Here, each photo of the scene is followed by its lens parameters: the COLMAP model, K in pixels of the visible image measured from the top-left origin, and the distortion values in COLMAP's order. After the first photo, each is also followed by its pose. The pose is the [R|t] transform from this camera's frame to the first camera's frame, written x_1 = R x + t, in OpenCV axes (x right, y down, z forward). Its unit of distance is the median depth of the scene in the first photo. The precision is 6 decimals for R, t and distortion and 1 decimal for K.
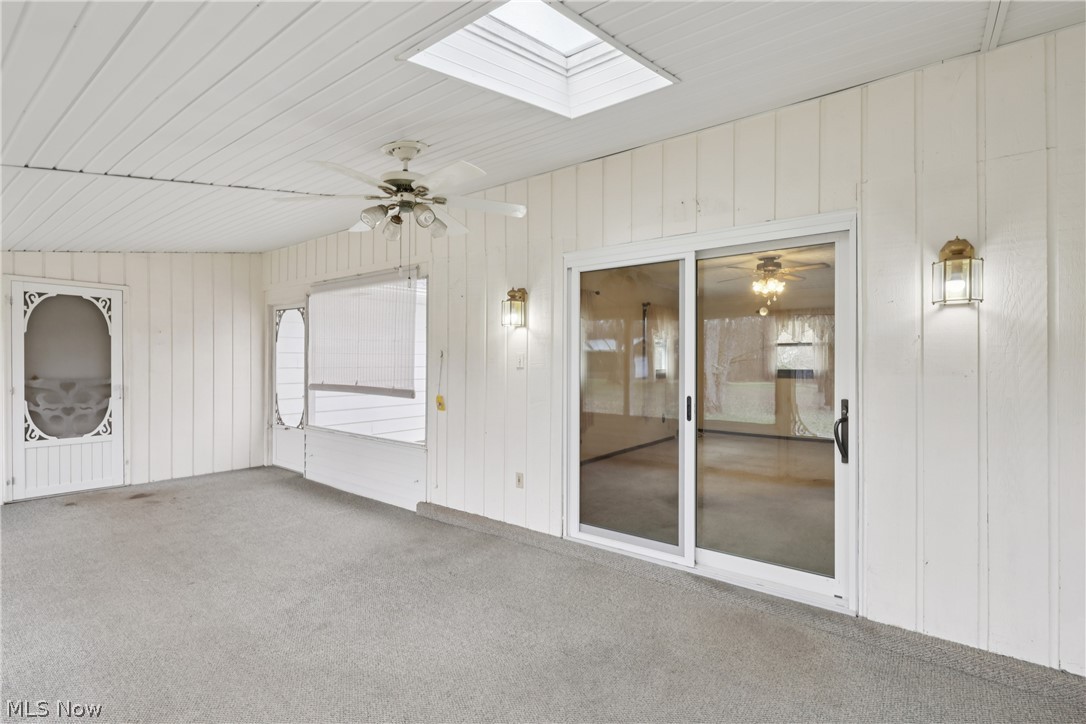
lens RADIAL K [[504.1, 0, 538.0], [0, 504.1, 359.8], [0, 0, 1]] dist [-0.007897, 0.001235]
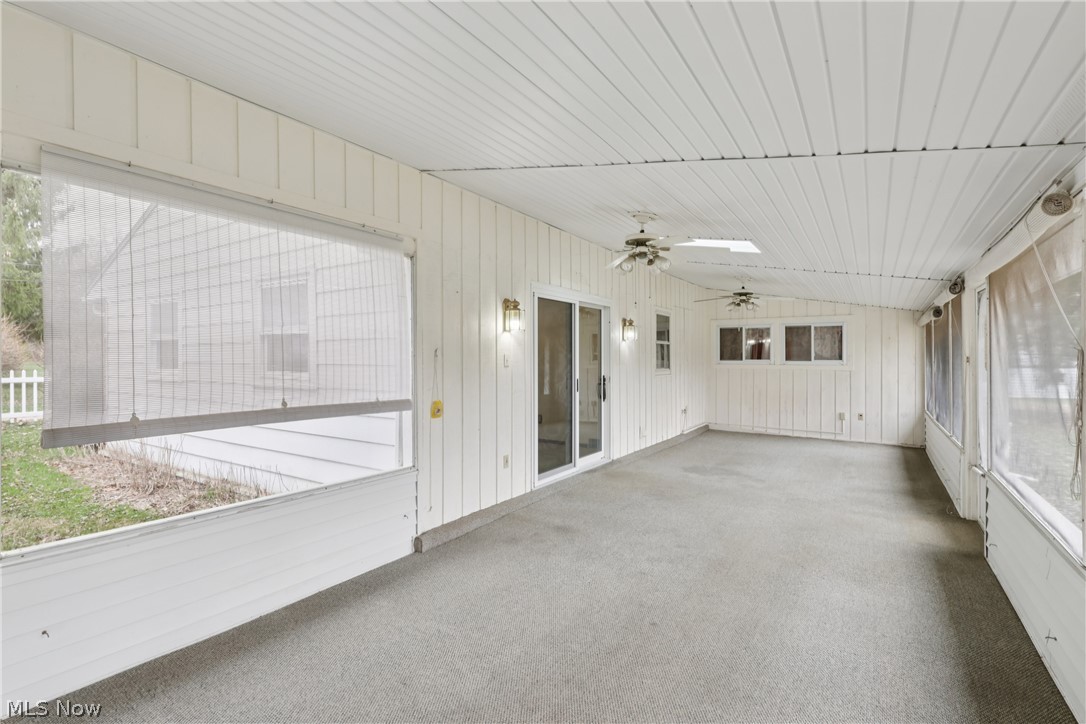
lens RADIAL K [[504.1, 0, 548.8], [0, 504.1, 356.5], [0, 0, 1]] dist [-0.007897, 0.001235]
pose [[-0.081072, -0.002018, 0.996706, -1.196773], [-0.004445, 0.999989, 0.001663, -0.008810], [-0.996698, -0.004295, -0.081080, 0.978474]]
